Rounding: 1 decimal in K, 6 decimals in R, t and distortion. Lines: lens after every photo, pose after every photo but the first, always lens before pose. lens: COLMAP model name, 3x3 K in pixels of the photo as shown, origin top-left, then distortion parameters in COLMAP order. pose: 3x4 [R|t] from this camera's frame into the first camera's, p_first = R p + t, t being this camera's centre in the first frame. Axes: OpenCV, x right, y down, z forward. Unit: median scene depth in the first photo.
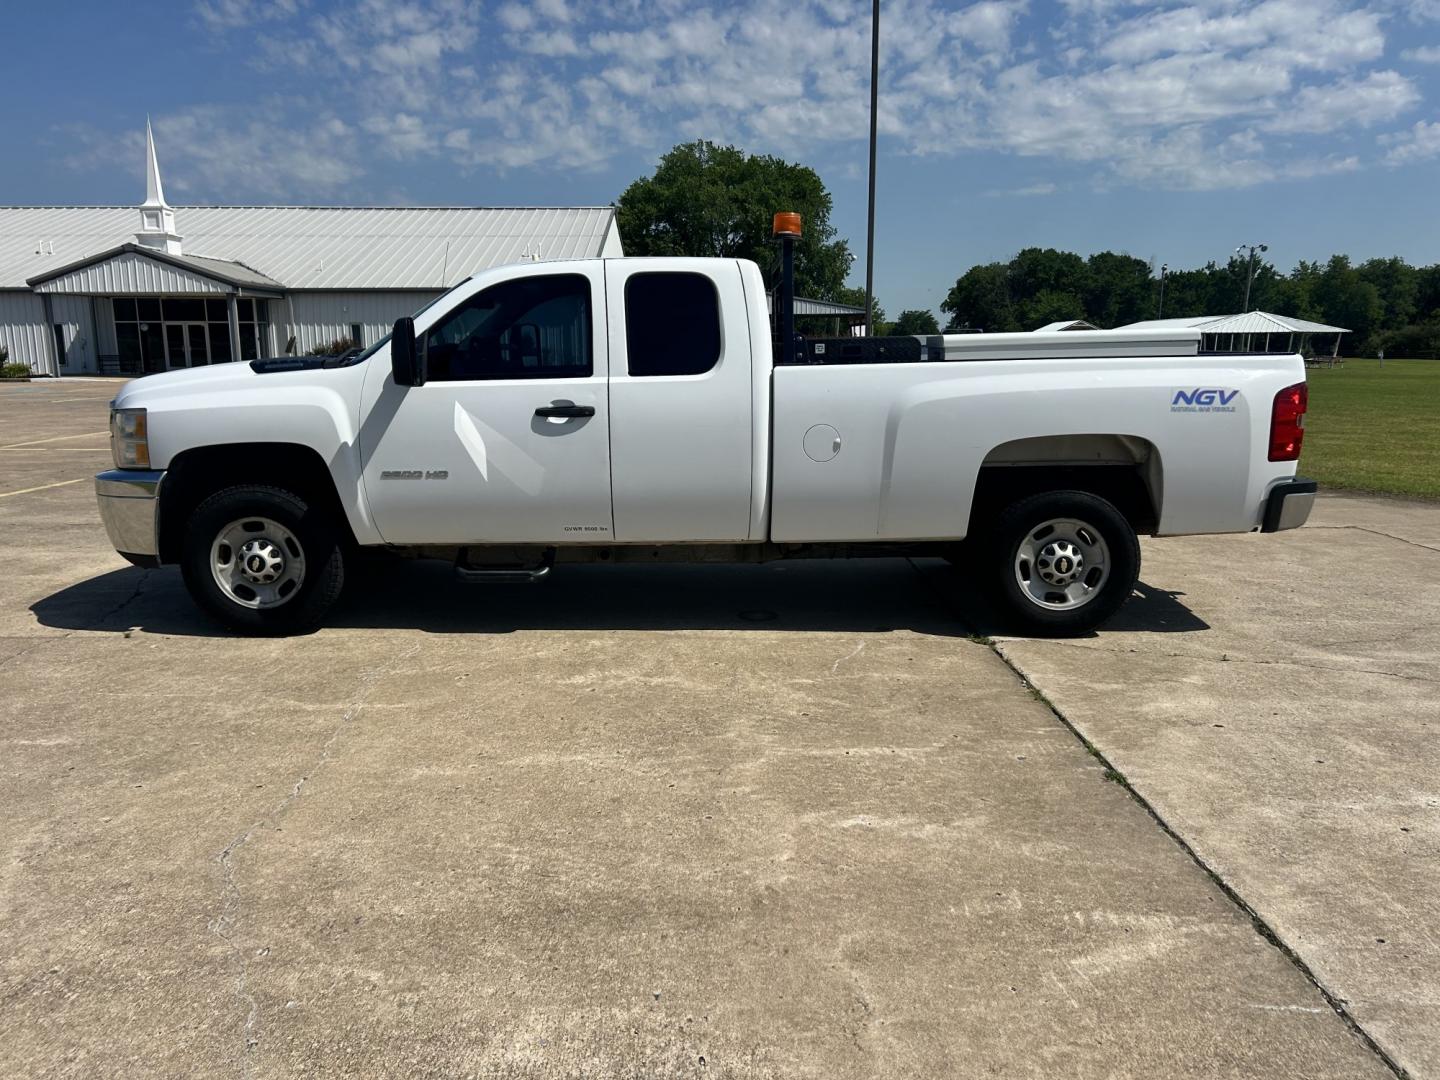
lens RADIAL K [[1087.7, 0, 704.3], [0, 1087.7, 573.5], [0, 0, 1]] dist [0.042106, -0.045205]
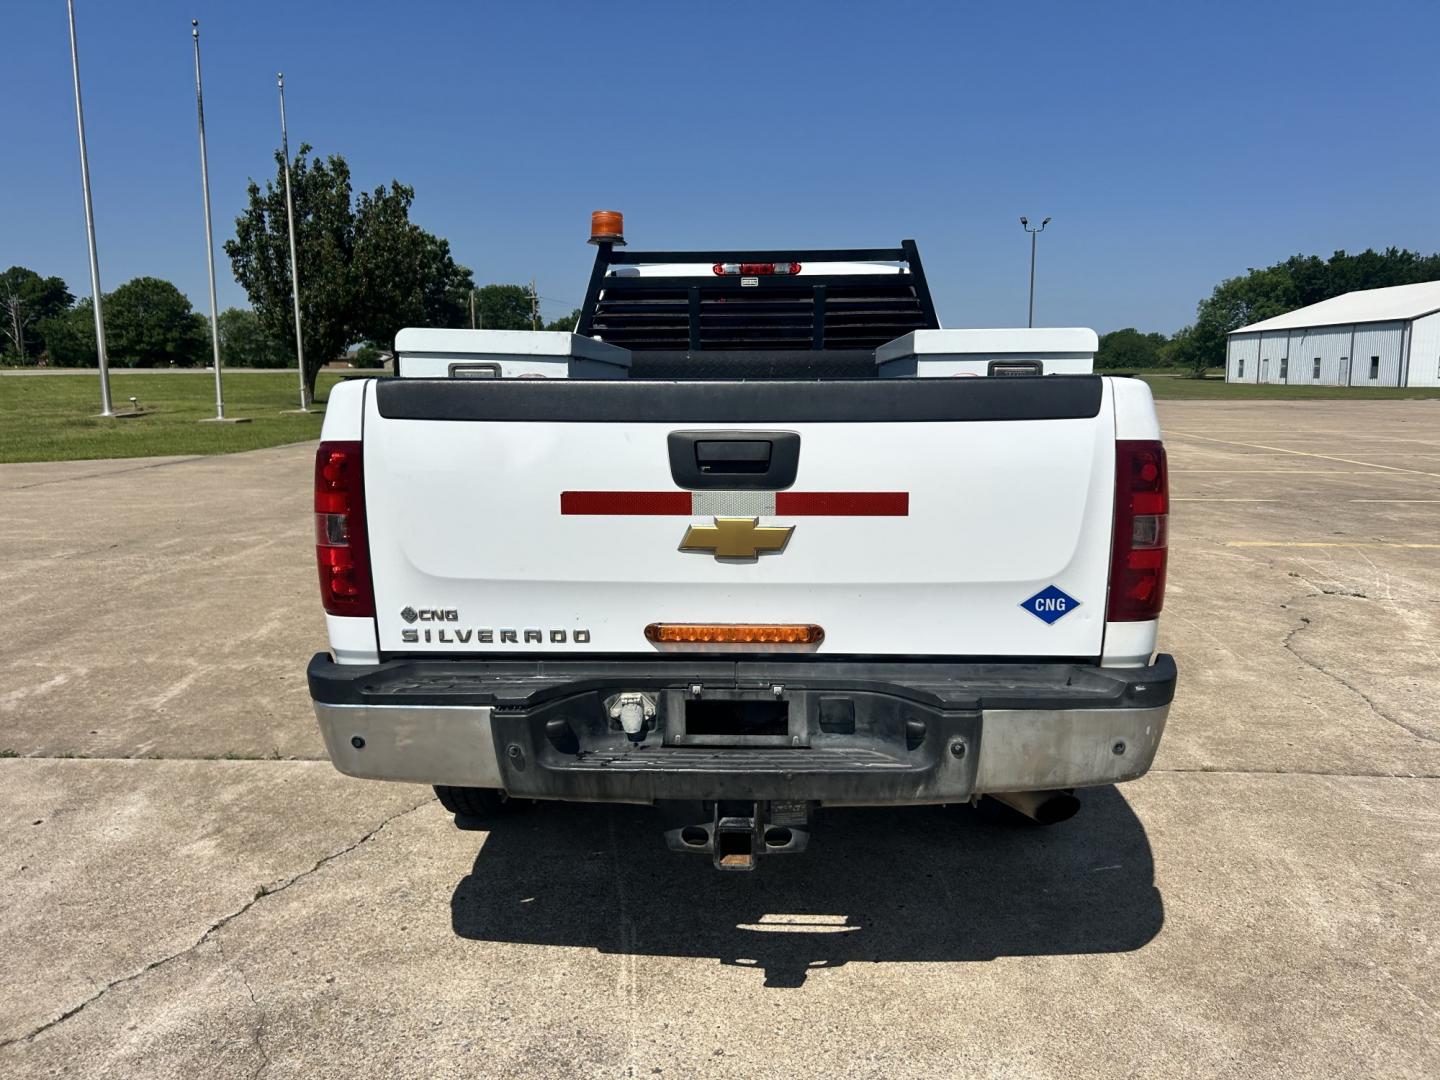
lens RADIAL K [[1087.7, 0, 732.3], [0, 1087.7, 528.9], [0, 0, 1]] dist [0.042106, -0.045205]
pose [[-0.022259, 0.146954, -0.988893, 0.125788], [-0.207149, 0.966994, 0.148363, -0.030675], [0.978056, 0.208150, 0.008917, 0.147987]]
